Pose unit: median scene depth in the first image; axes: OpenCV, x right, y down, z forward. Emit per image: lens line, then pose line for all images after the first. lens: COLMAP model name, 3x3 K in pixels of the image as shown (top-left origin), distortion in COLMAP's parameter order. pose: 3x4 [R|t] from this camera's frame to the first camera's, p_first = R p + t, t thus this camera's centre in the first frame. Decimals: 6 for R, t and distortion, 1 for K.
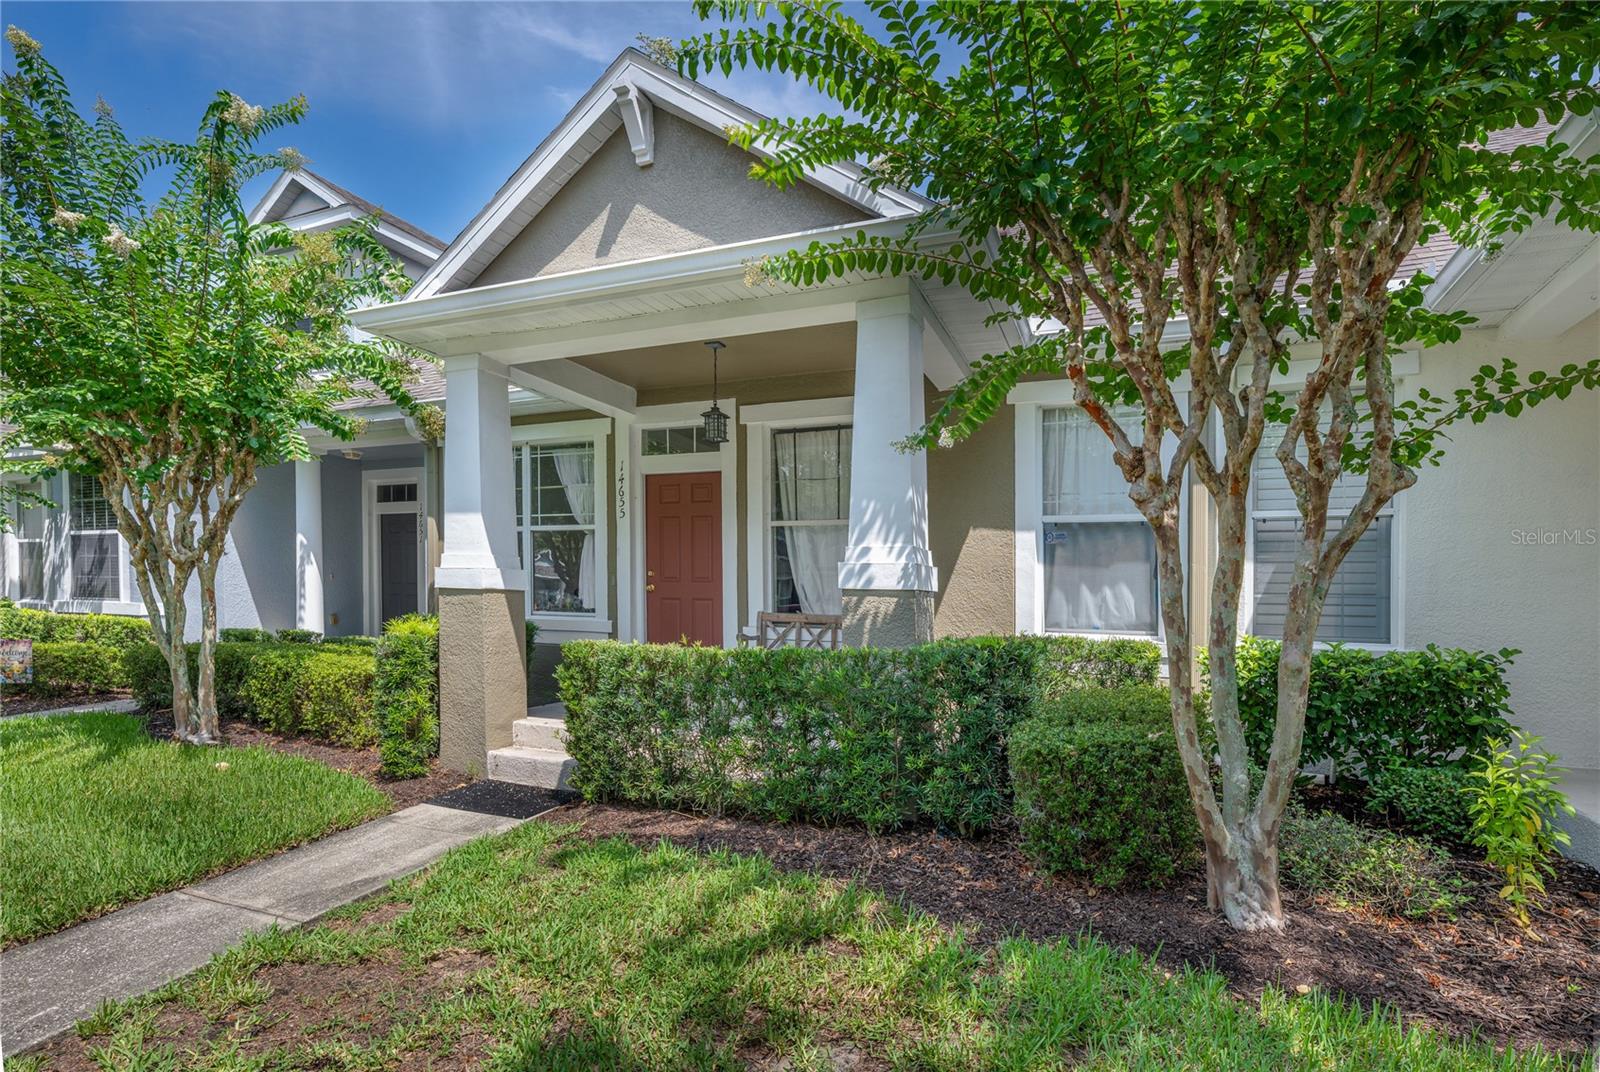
lens RADIAL K [[844.0, 0, 815.5], [0, 844.0, 609.9], [0, 0, 1]] dist [0.002621, 0.000448]
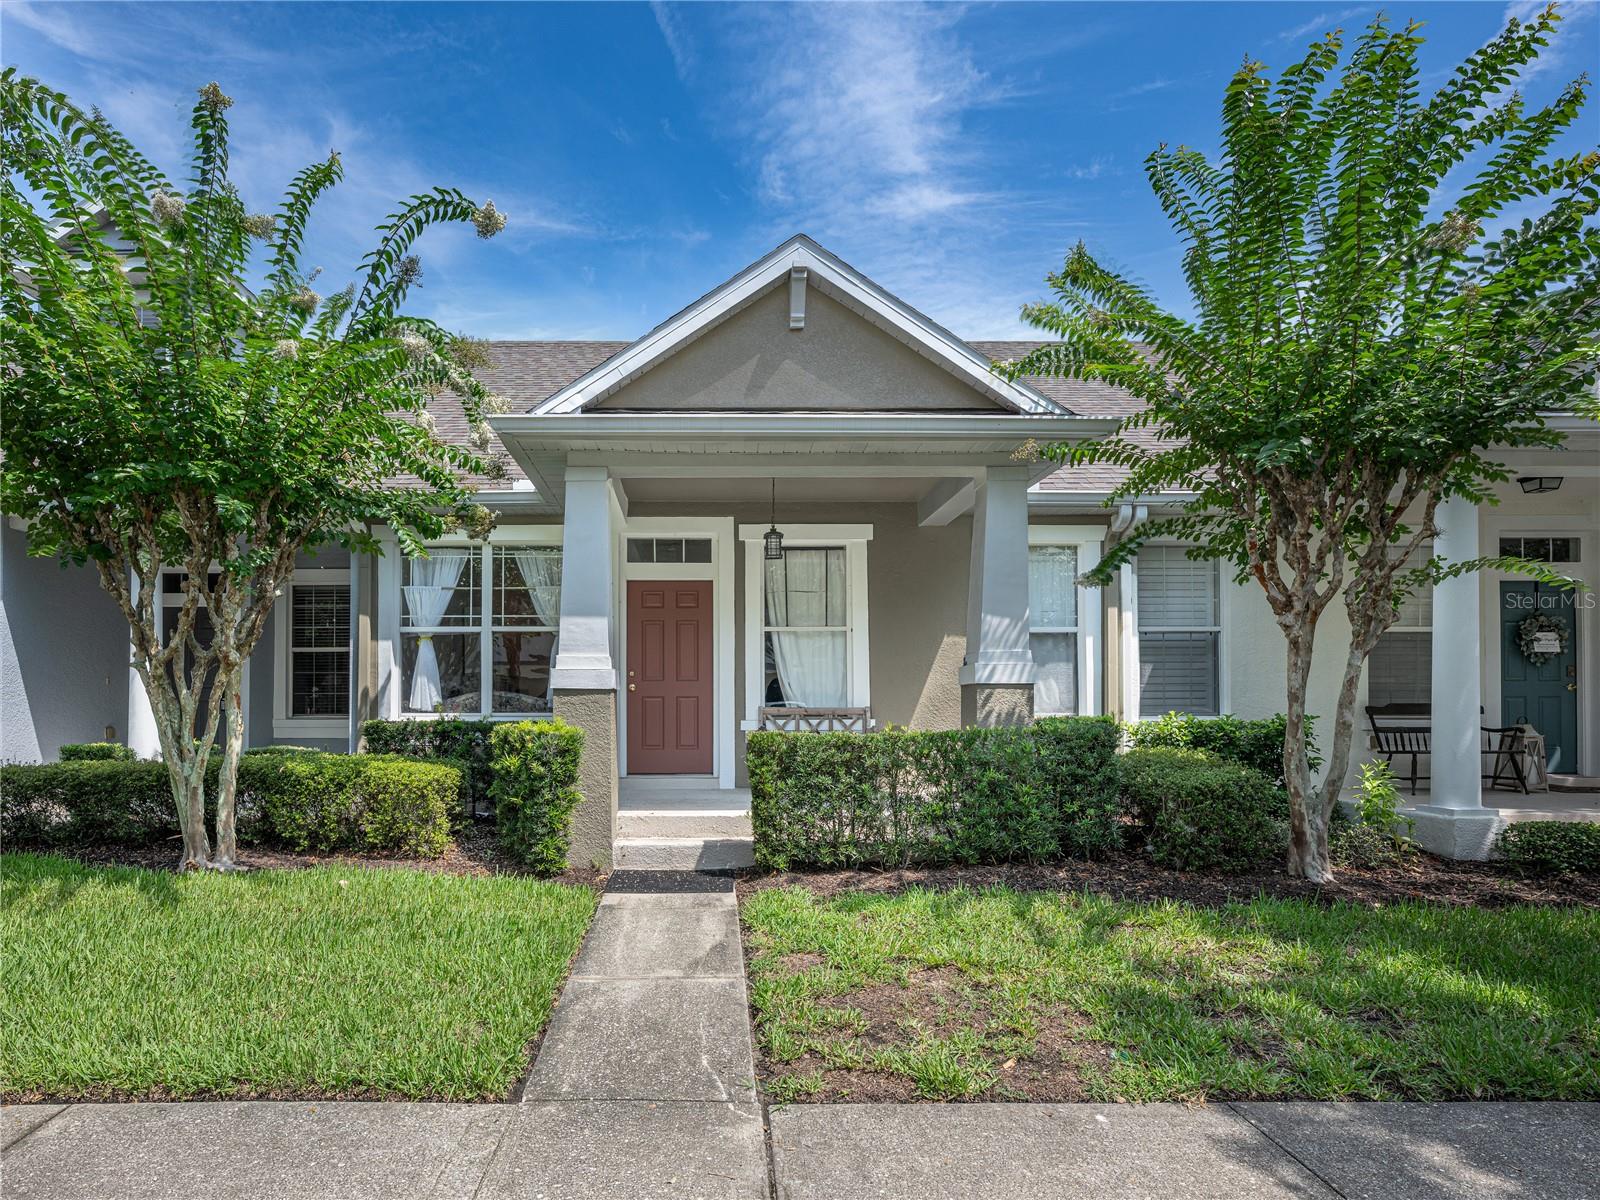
lens RADIAL K [[844.1, 0, 767.6], [0, 844.1, 685.8], [0, 0, 1]] dist [-0.000197, -0.000922]
pose [[0.909543, -0.013301, 0.415397, -0.632326], [0.025080, 0.999423, -0.022915, 0.000498], [-0.414853, 0.031260, 0.909352, -0.039427]]
